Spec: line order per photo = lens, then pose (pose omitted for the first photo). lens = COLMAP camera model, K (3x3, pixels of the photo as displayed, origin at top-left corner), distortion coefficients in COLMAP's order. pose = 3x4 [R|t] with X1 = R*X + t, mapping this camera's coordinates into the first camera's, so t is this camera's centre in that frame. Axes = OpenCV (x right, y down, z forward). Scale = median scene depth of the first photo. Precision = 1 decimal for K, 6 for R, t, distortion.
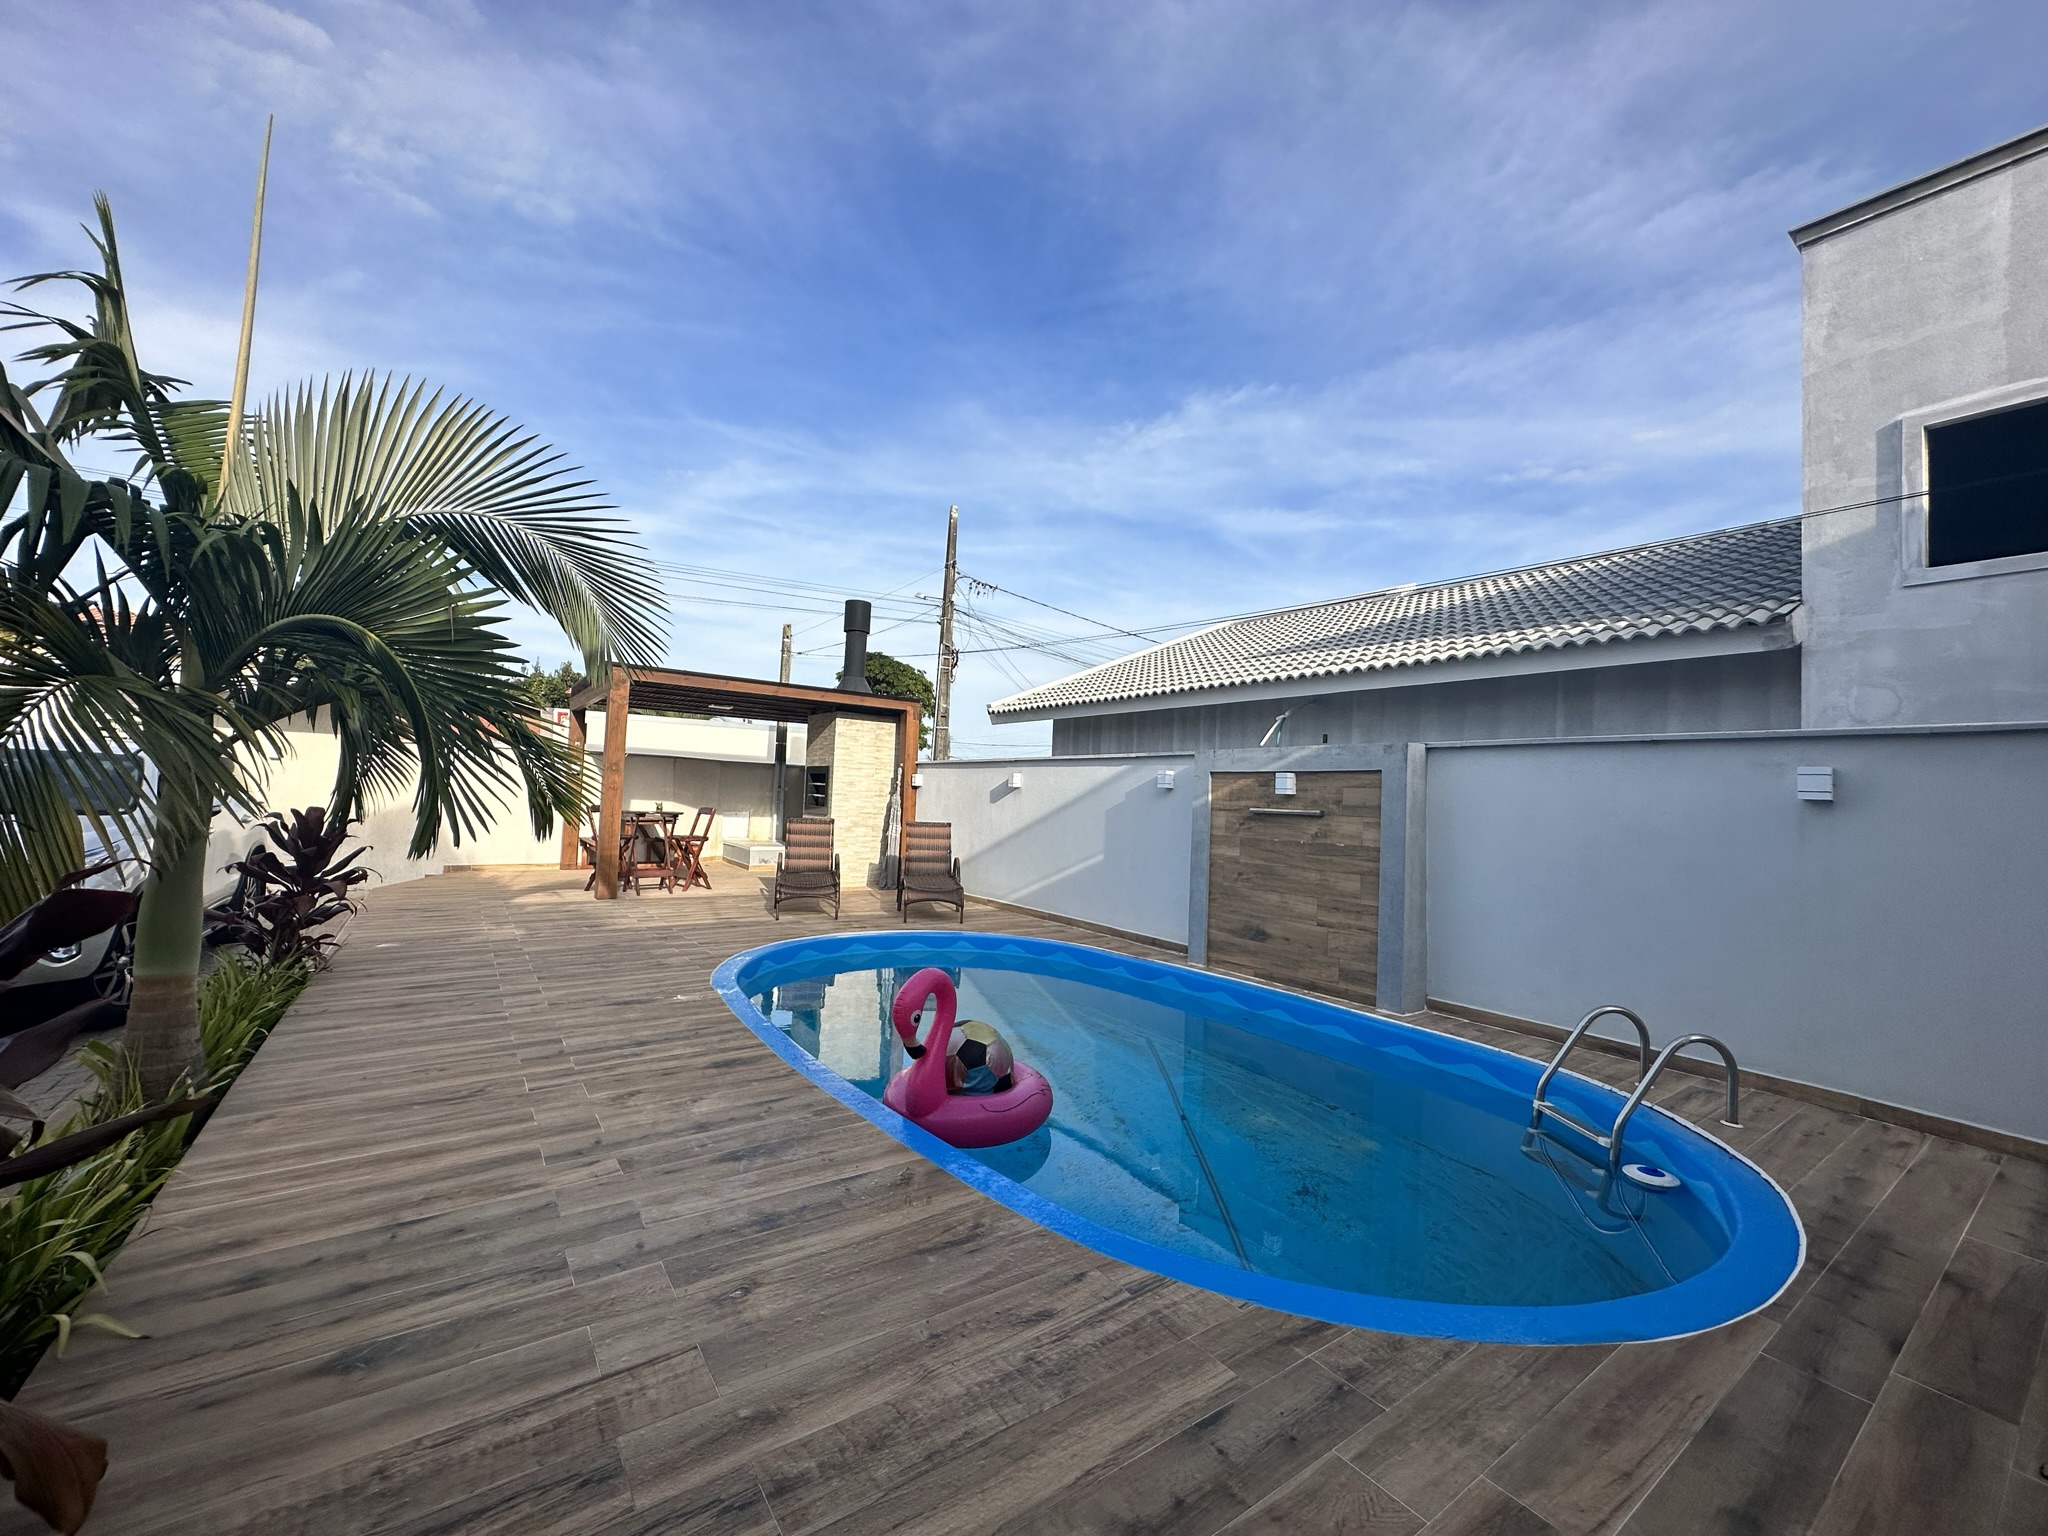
lens RADIAL K [[812.6, 0, 1024.7], [0, 812.6, 770.4], [0, 0, 1]] dist [-0.000750, -0.000654]
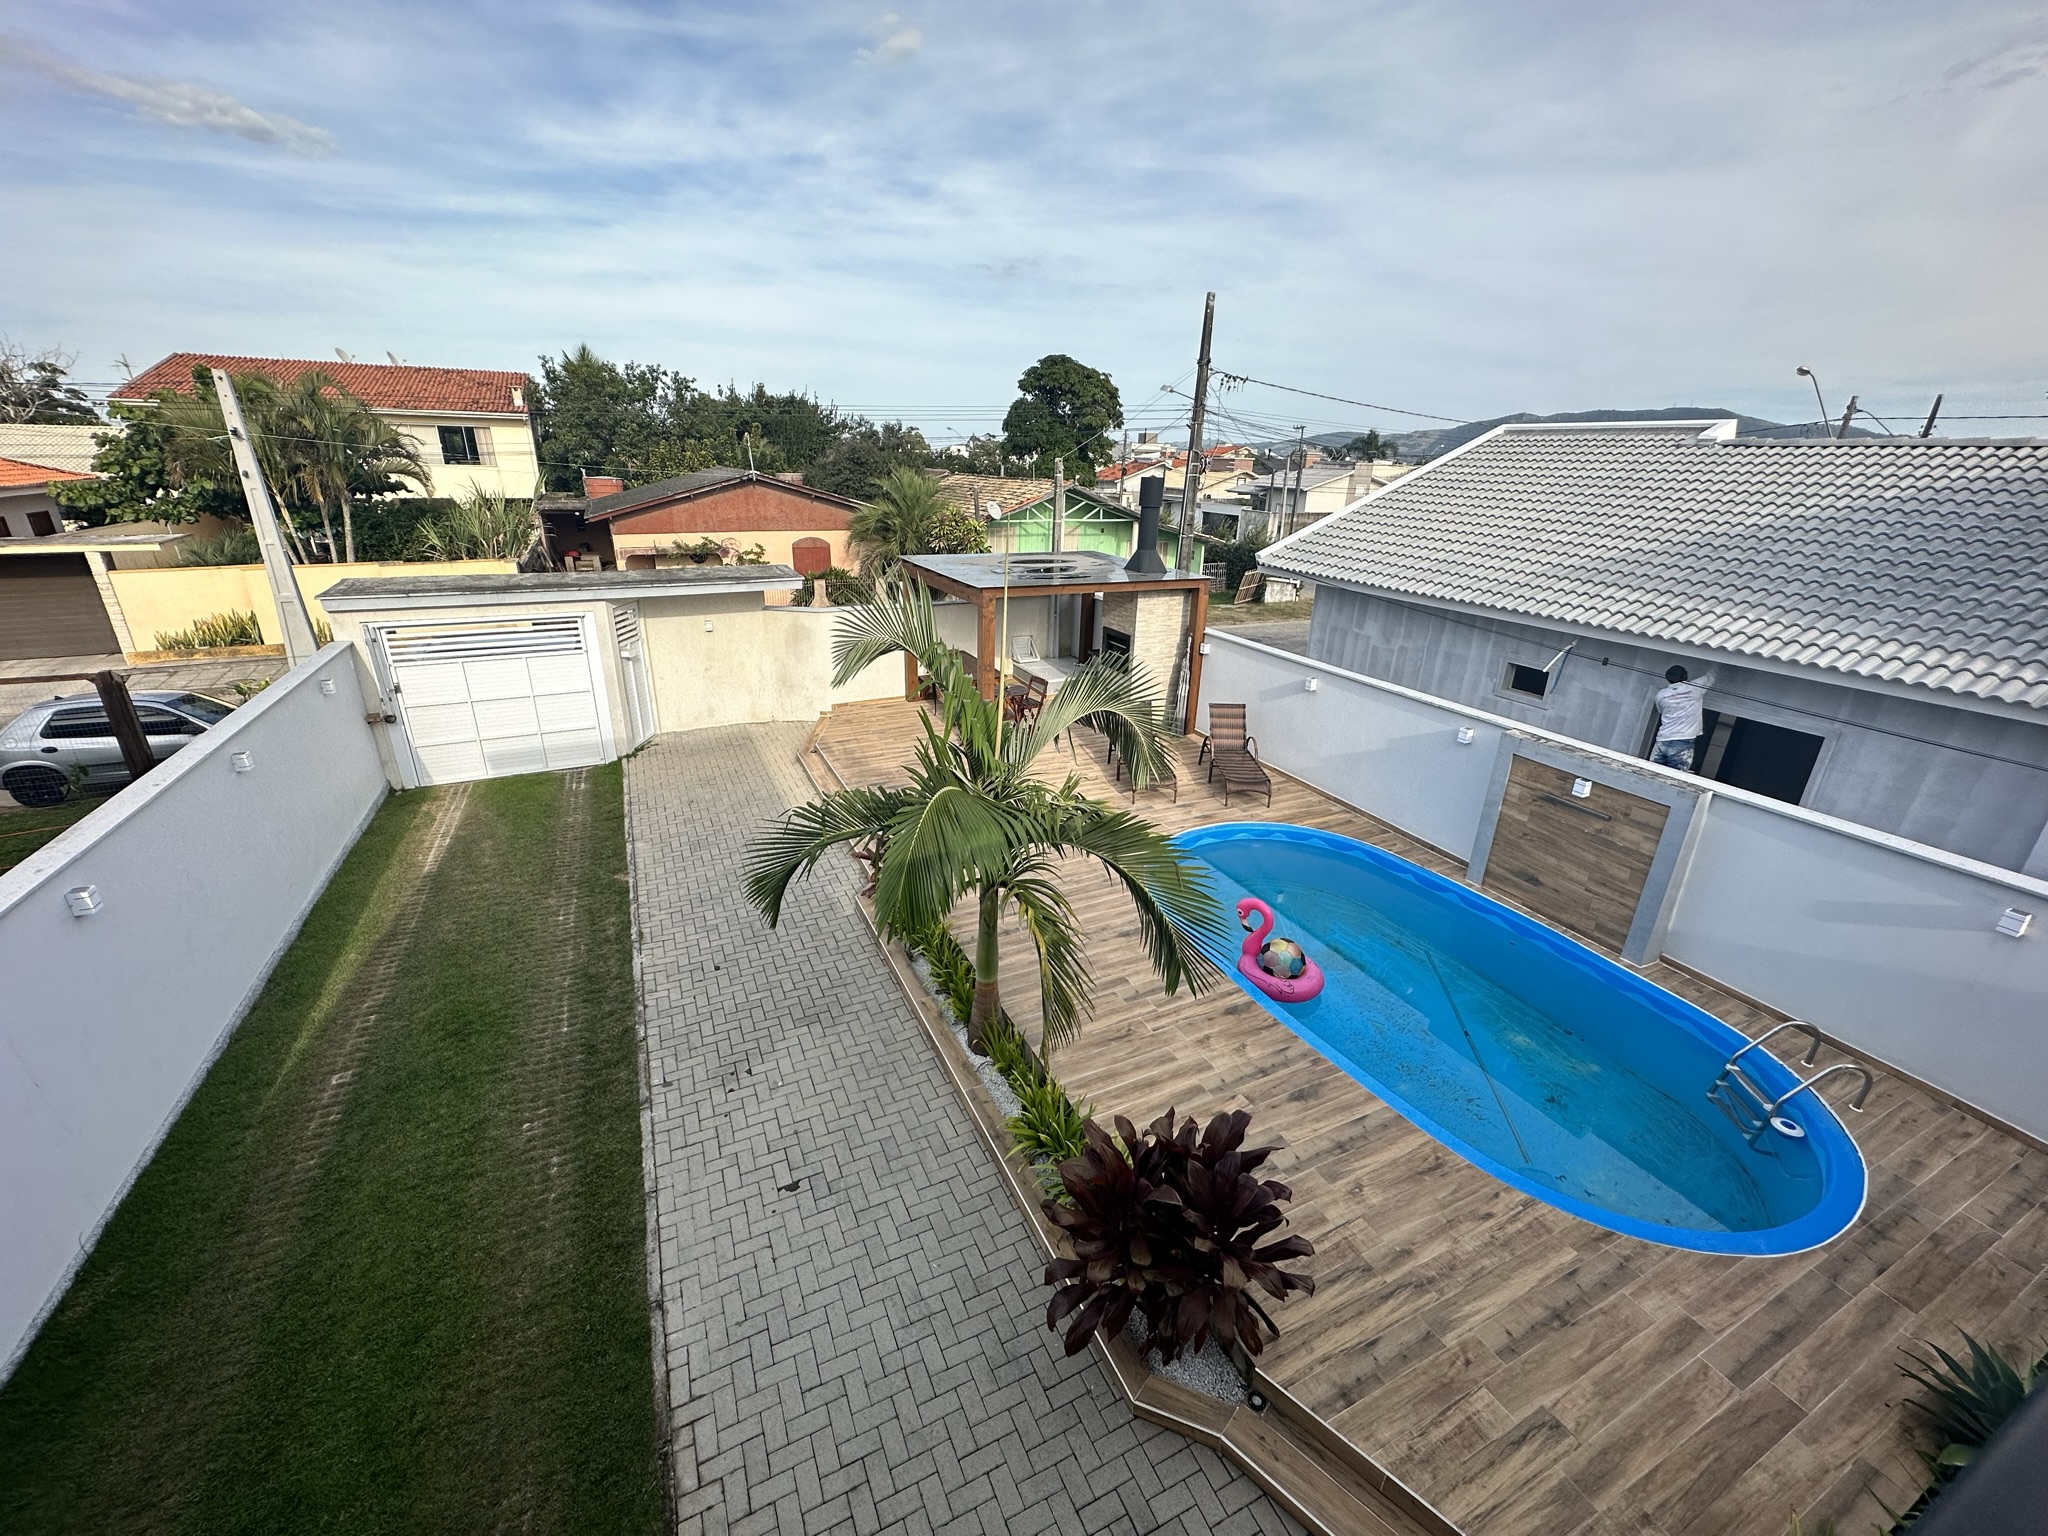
lens RADIAL K [[812.6, 0, 1023.6], [0, 812.6, 770.7], [0, 0, 1]] dist [-0.000750, -0.000654]
pose [[0.985021, 0.044730, -0.166534, -0.359224], [0.024153, 0.920458, 0.390094, -0.555370], [0.170736, -0.388273, 0.905590, -0.339065]]
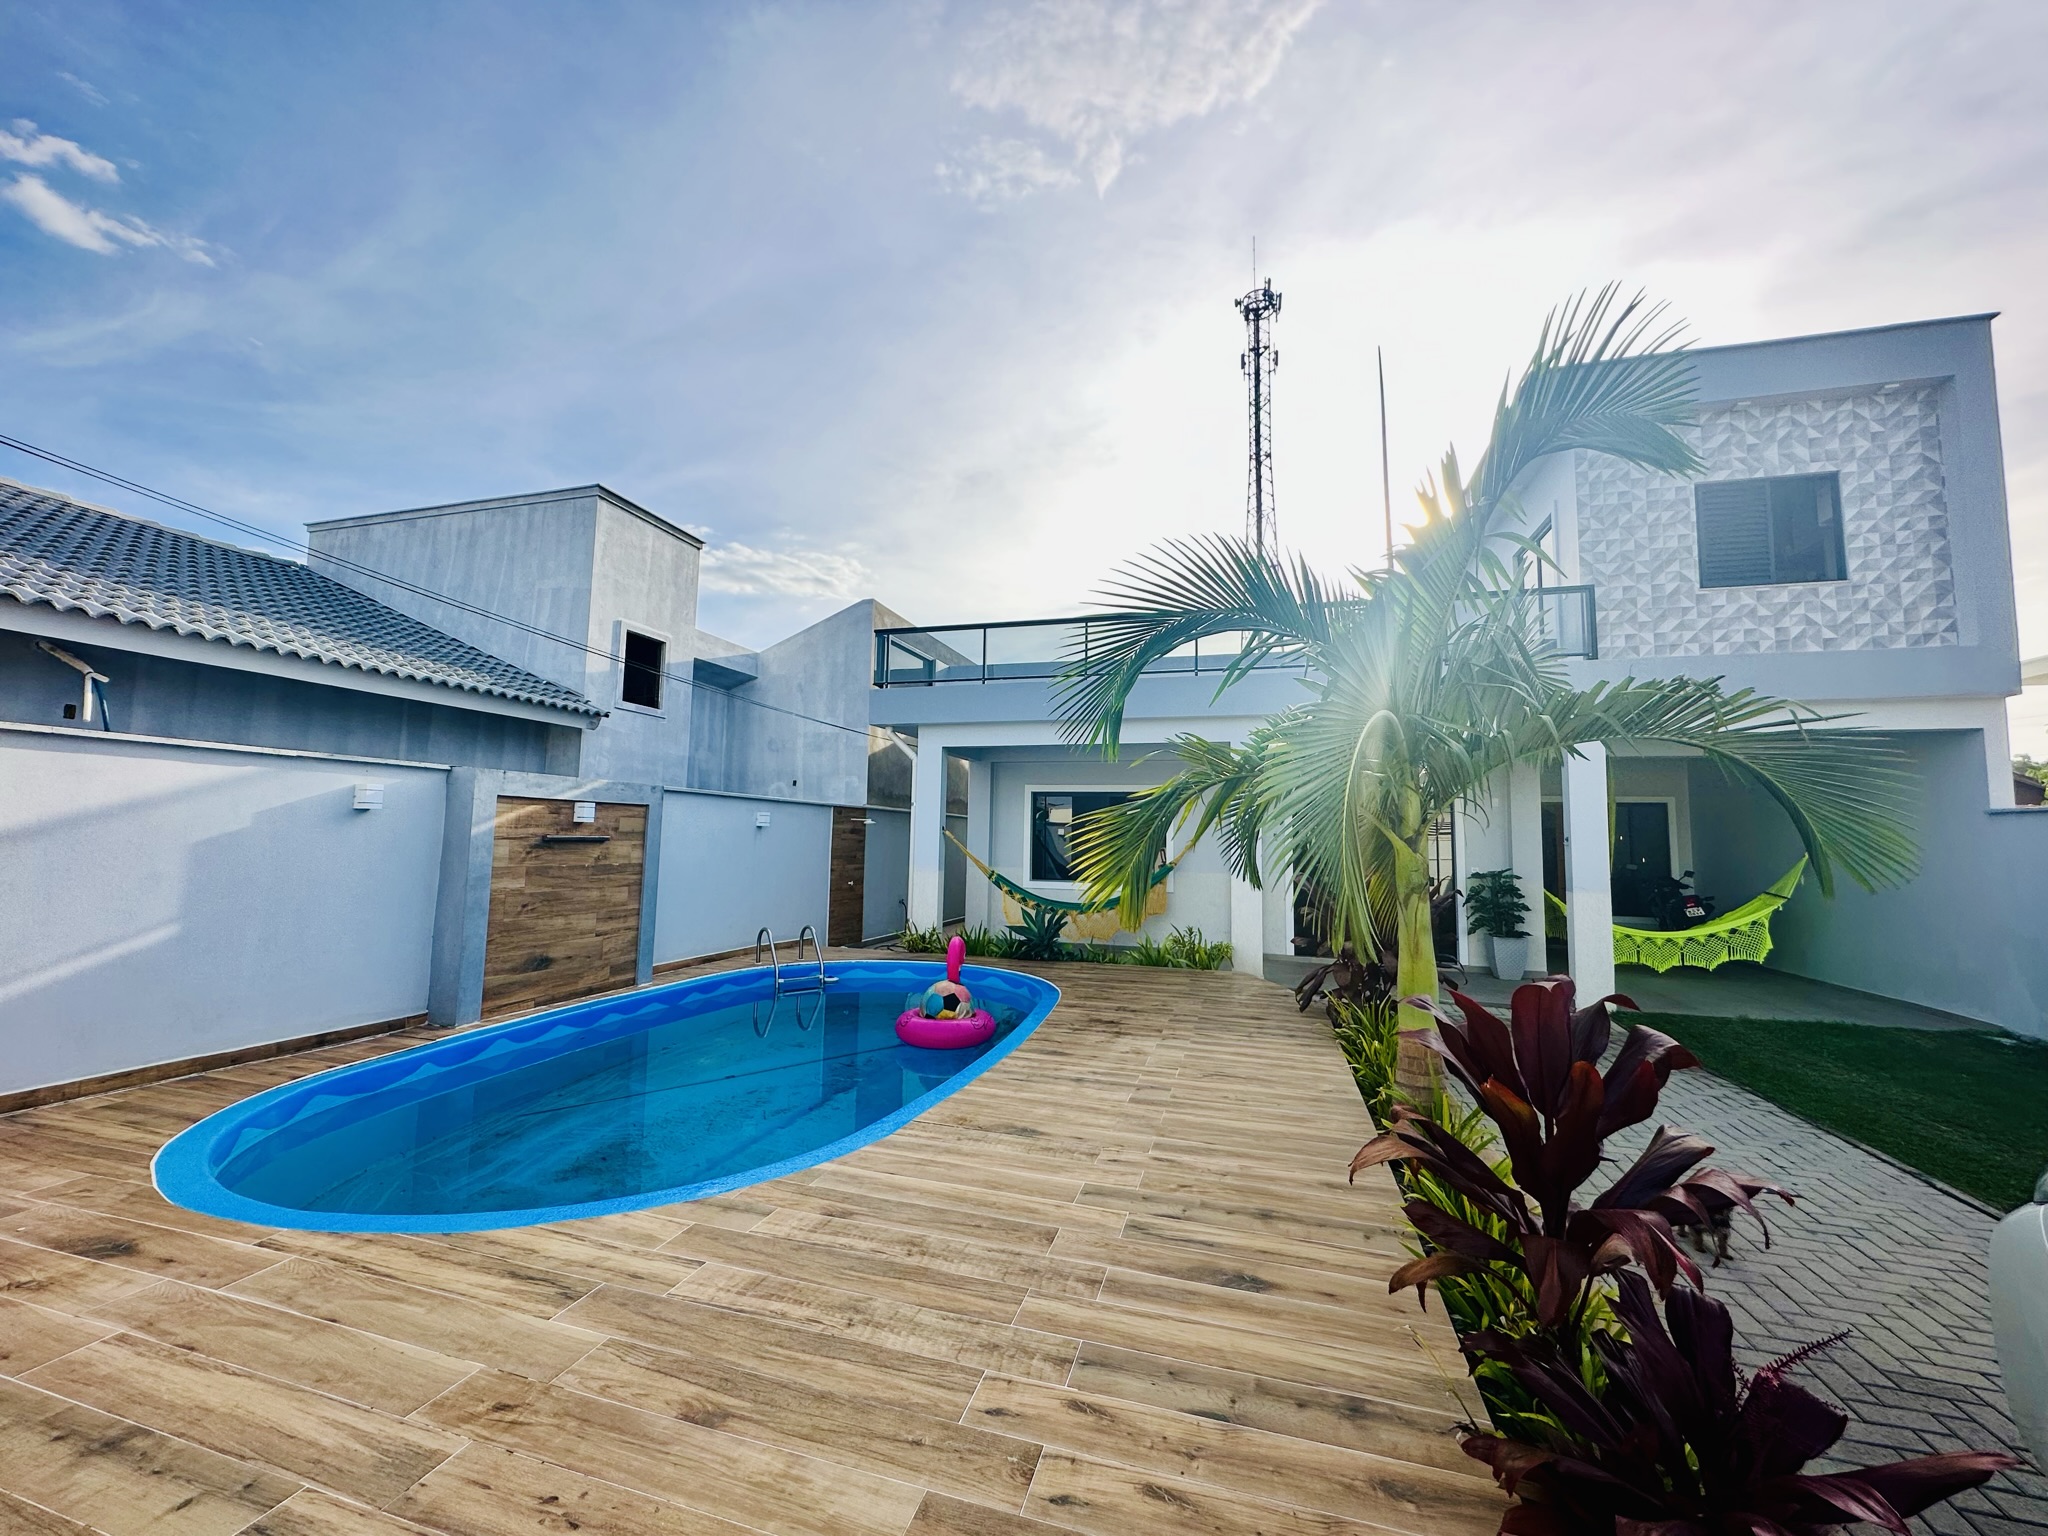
lens RADIAL K [[812.6, 0, 1022.4], [0, 812.6, 771.9], [0, 0, 1]] dist [-0.000750, -0.000654]
pose [[-0.618693, 0.013399, 0.785518, -0.909284], [-0.075699, 0.994186, -0.076581, 0.001474], [-0.781977, -0.106843, -0.614082, 1.242814]]
